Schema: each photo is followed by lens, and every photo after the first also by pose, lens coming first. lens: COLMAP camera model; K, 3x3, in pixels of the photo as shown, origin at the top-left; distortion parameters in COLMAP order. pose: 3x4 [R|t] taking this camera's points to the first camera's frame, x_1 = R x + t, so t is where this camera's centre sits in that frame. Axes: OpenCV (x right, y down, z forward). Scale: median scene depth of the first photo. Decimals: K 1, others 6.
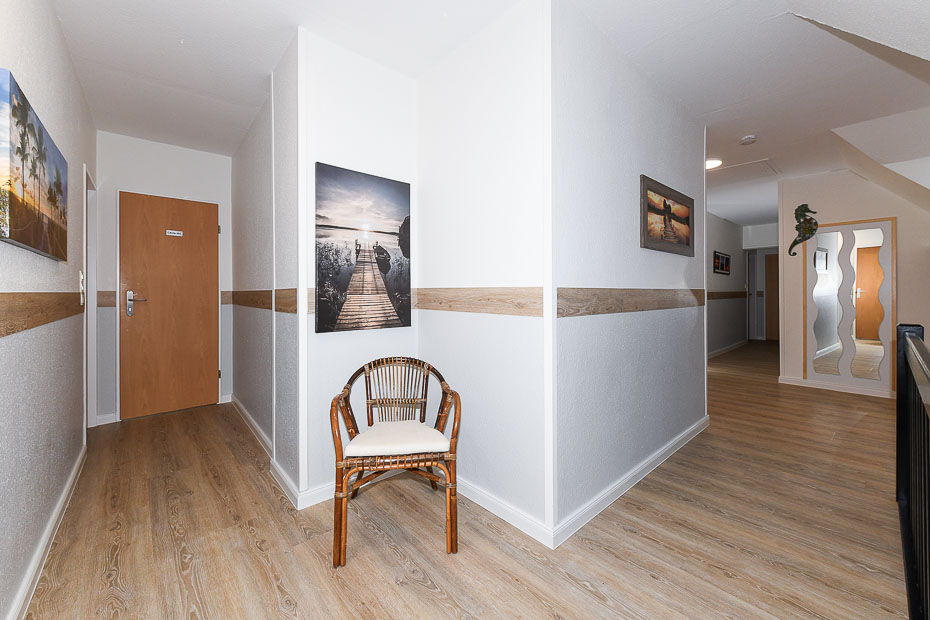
lens RADIAL K [[365.1, 0, 462.1], [0, 365.1, 287.1], [0, 0, 1]] dist [0.012687, -0.001075]
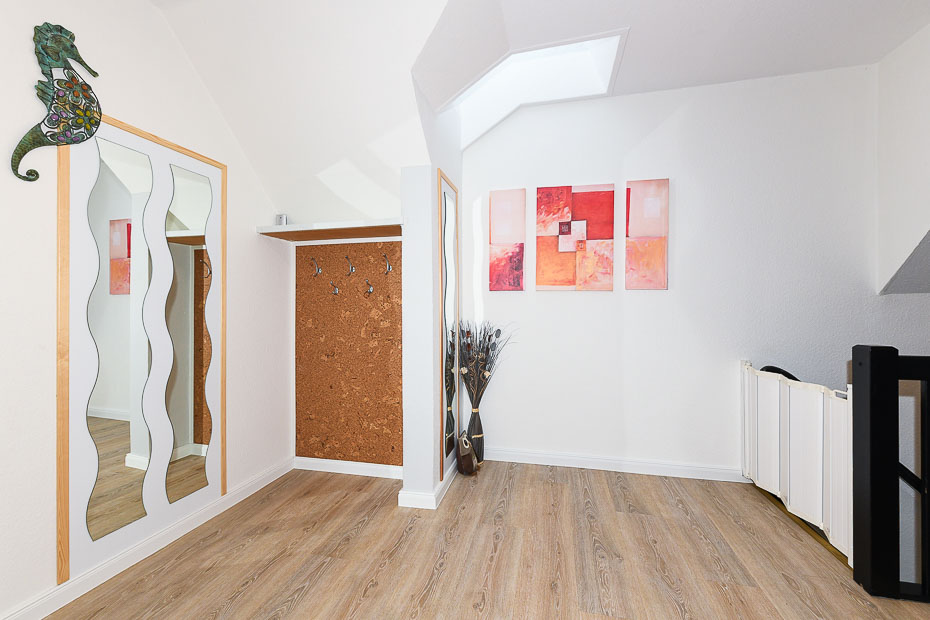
lens RADIAL K [[365.1, 0, 465.4], [0, 365.1, 307.8], [0, 0, 1]] dist [0.012687, -0.001075]
pose [[-0.586083, -0.001129, 0.810250, 0.473123], [0.000183, 0.999999, 0.001526, 0.016204], [-0.810251, 0.001043, -0.586082, 0.923818]]
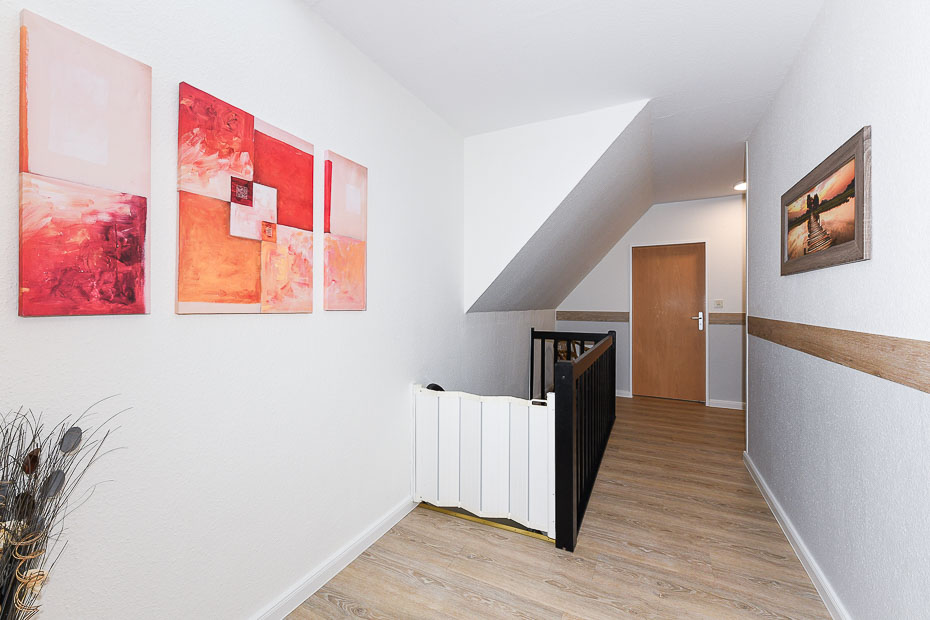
lens RADIAL K [[382.7, 0, 462.5], [0, 382.7, 302.6], [0, 0, 1]] dist [-0.004539, -0.000225]
pose [[-0.927297, -0.001740, -0.374323, 0.810780], [-0.001246, 0.999998, -0.001561, -0.019457], [0.374325, -0.000981, -0.927297, 0.808731]]
